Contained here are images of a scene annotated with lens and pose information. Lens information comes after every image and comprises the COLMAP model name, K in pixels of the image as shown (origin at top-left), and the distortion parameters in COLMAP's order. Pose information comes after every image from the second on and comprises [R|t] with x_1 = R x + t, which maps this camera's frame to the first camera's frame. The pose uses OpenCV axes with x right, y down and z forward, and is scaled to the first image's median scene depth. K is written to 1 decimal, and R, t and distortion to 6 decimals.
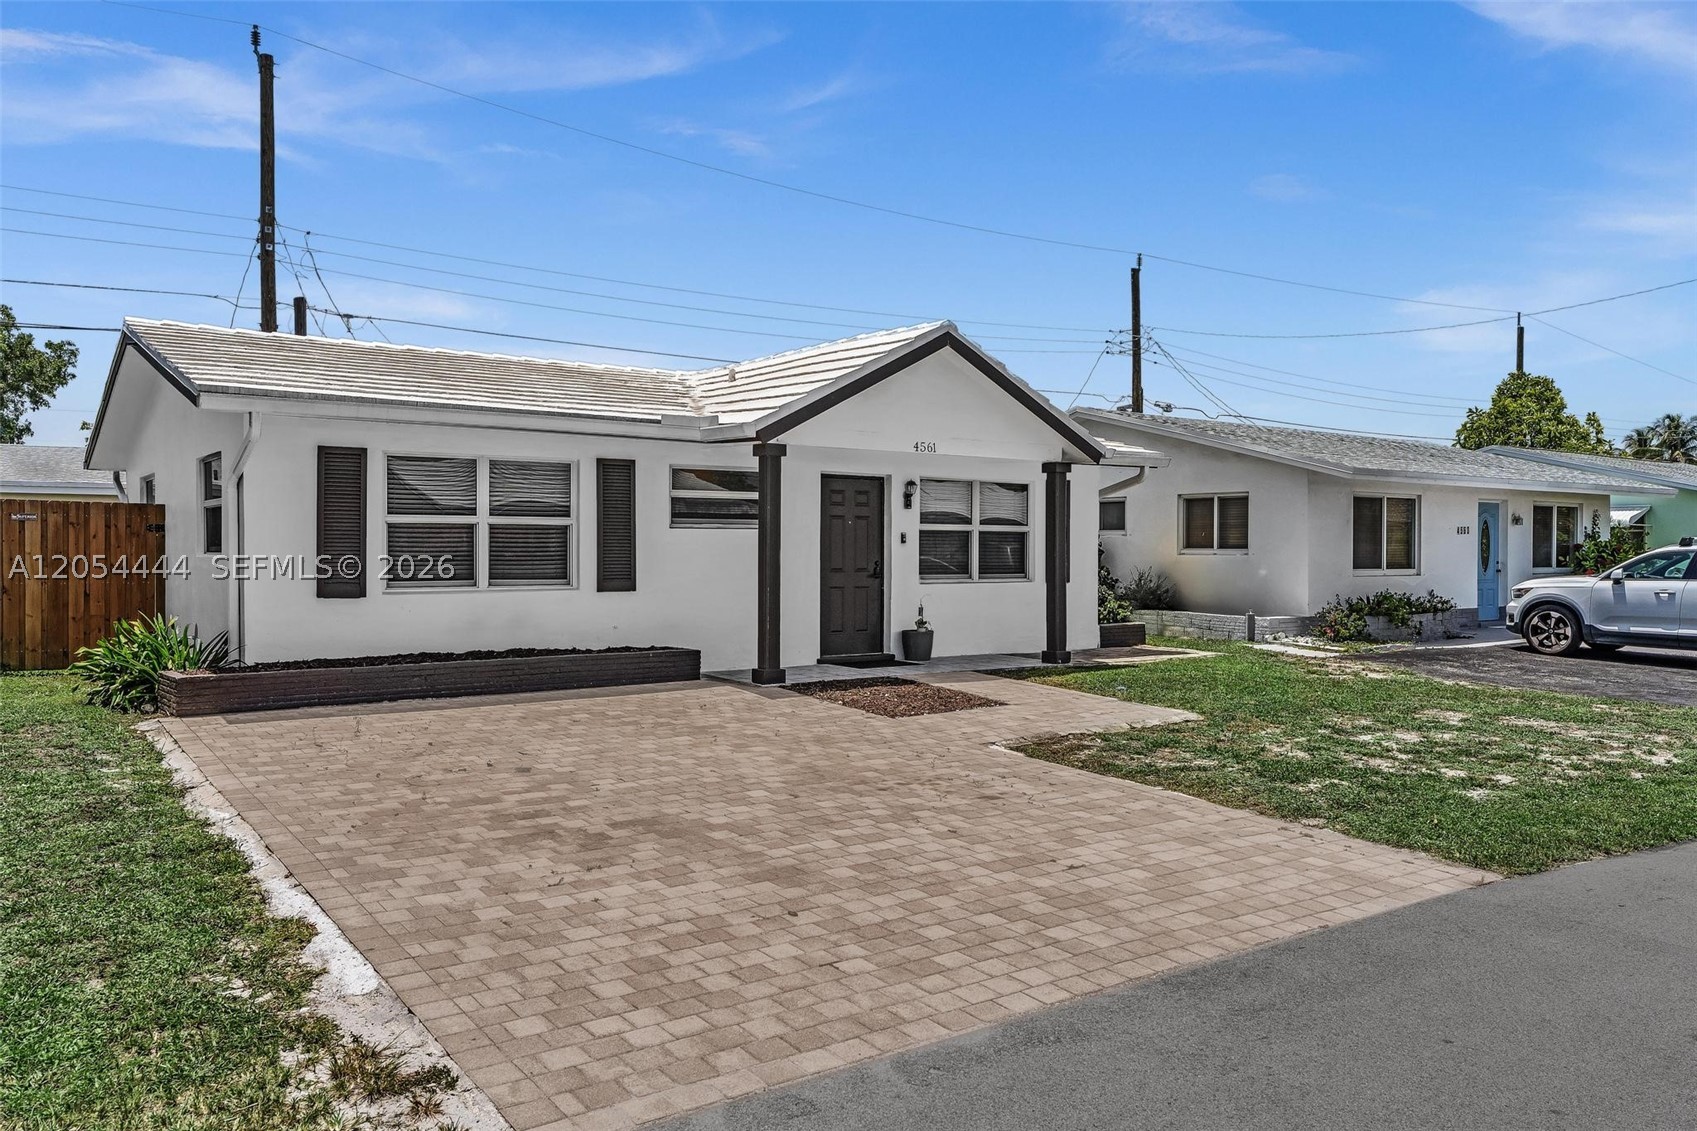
lens RADIAL K [[1248.7, 0, 848.5], [0, 1248.7, 565.5], [0, 0, 1]] dist [0.002894, 0.003759]
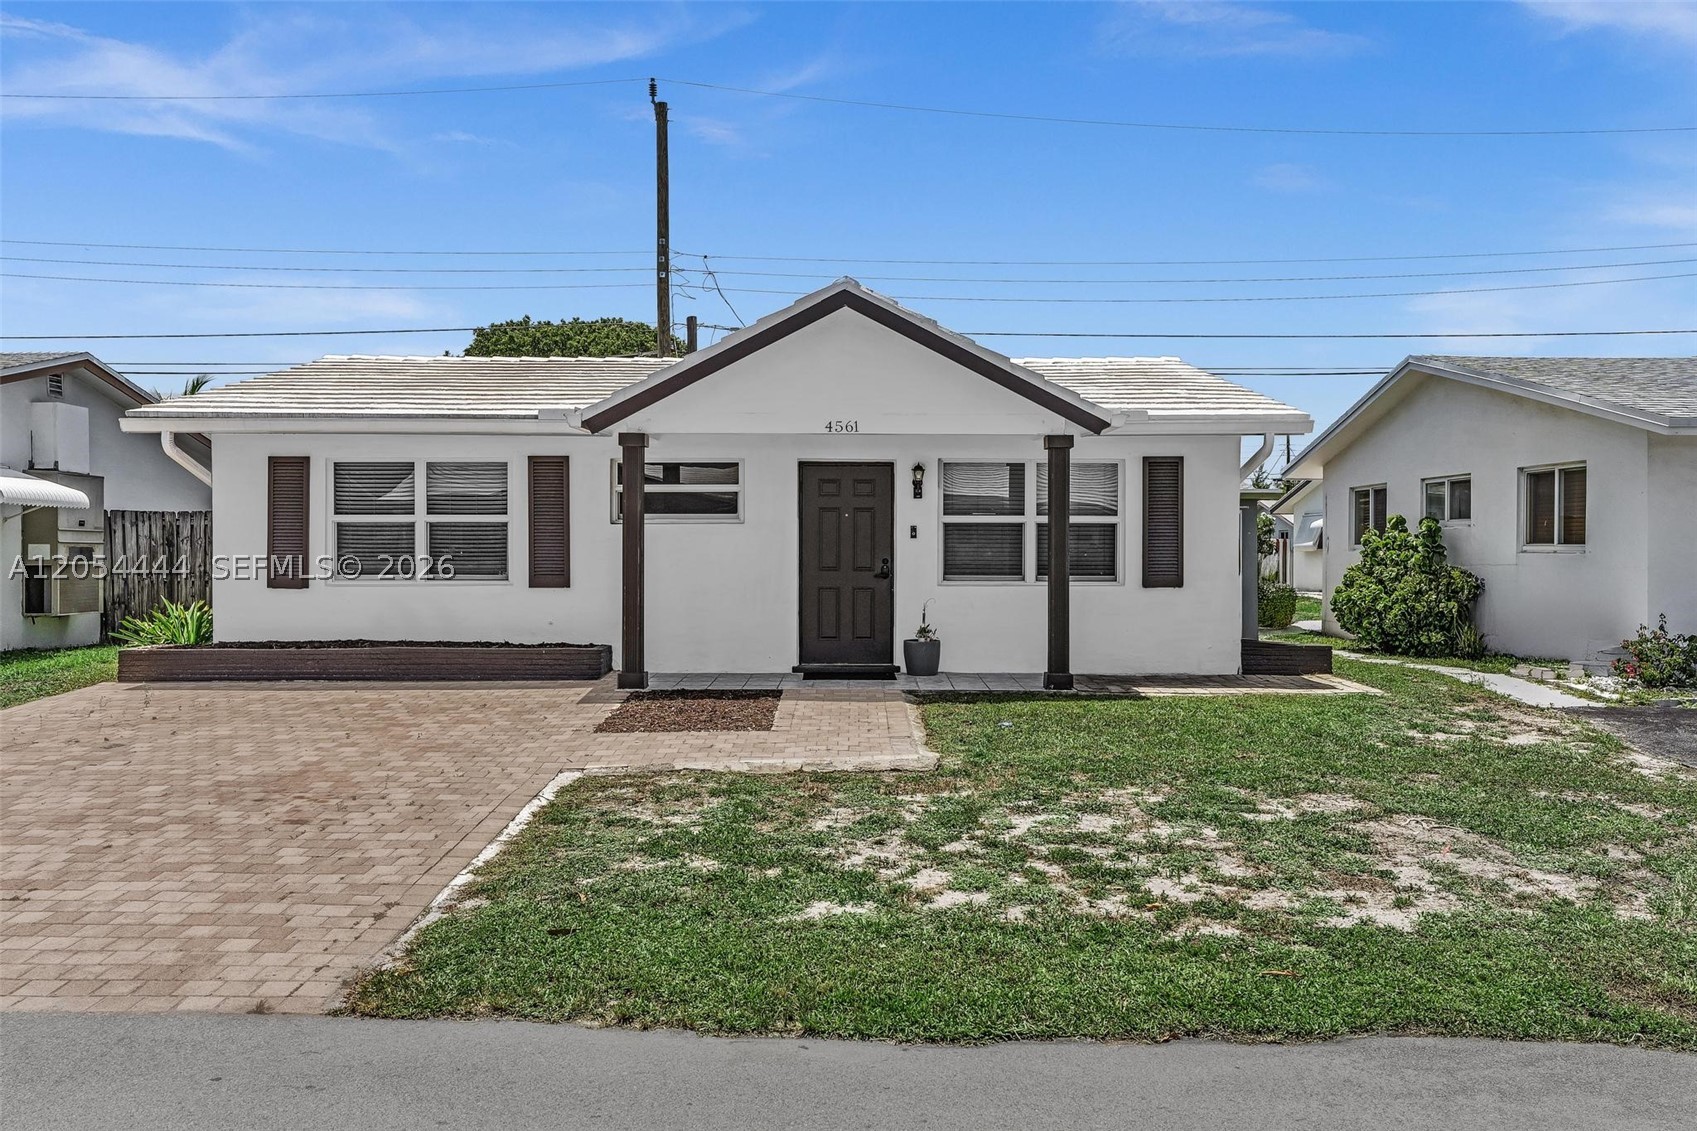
lens RADIAL K [[1299.8, 0, 848.5], [0, 1299.8, 565.5], [0, 0, 1]] dist [-0.004851, -0.000853]
pose [[0.817692, 0.005422, -0.575630, 0.580088], [-0.005999, 0.999982, 0.000896, 0.000556], [0.575625, 0.002720, 0.817709, 0.266935]]
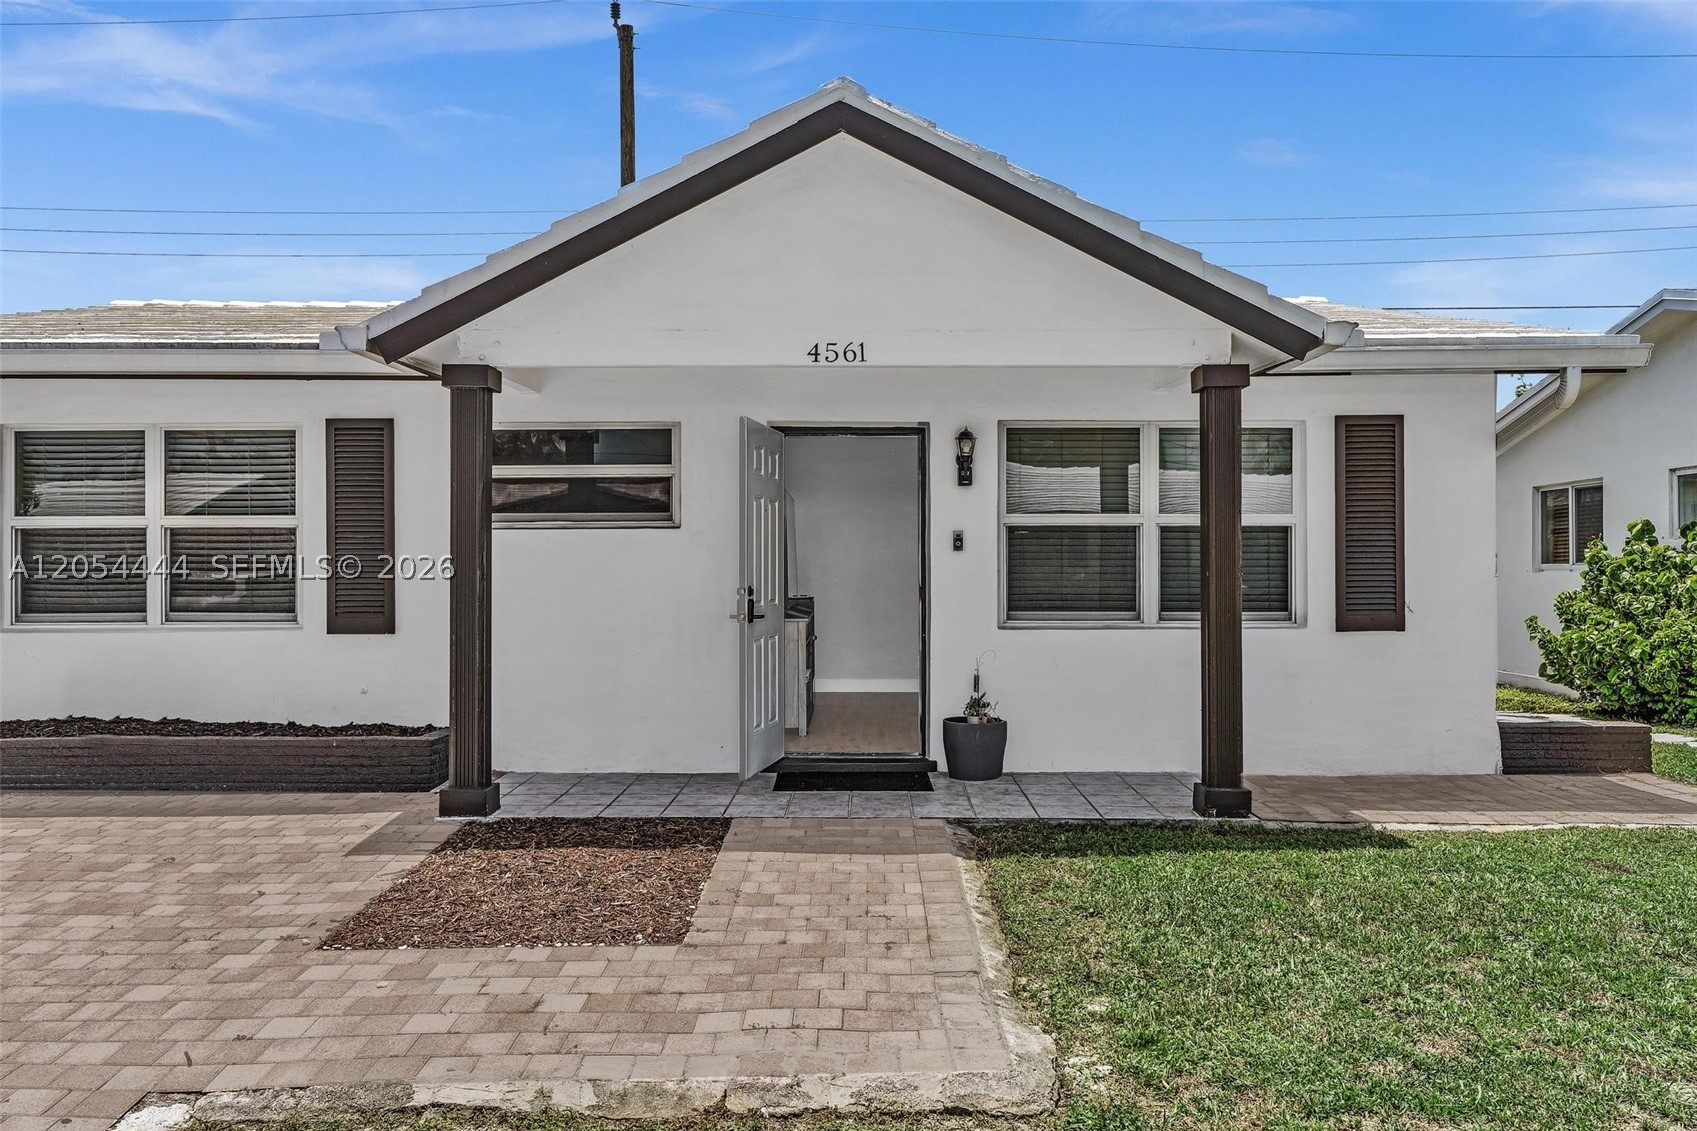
lens RADIAL K [[1299.8, 0, 848.5], [0, 1299.8, 565.5], [0, 0, 1]] dist [-0.004851, -0.000853]
pose [[0.811826, -0.009307, -0.583825, 0.360636], [-0.002943, 0.999795, -0.020030, -0.000716], [0.583892, 0.017979, 0.811632, 0.587101]]
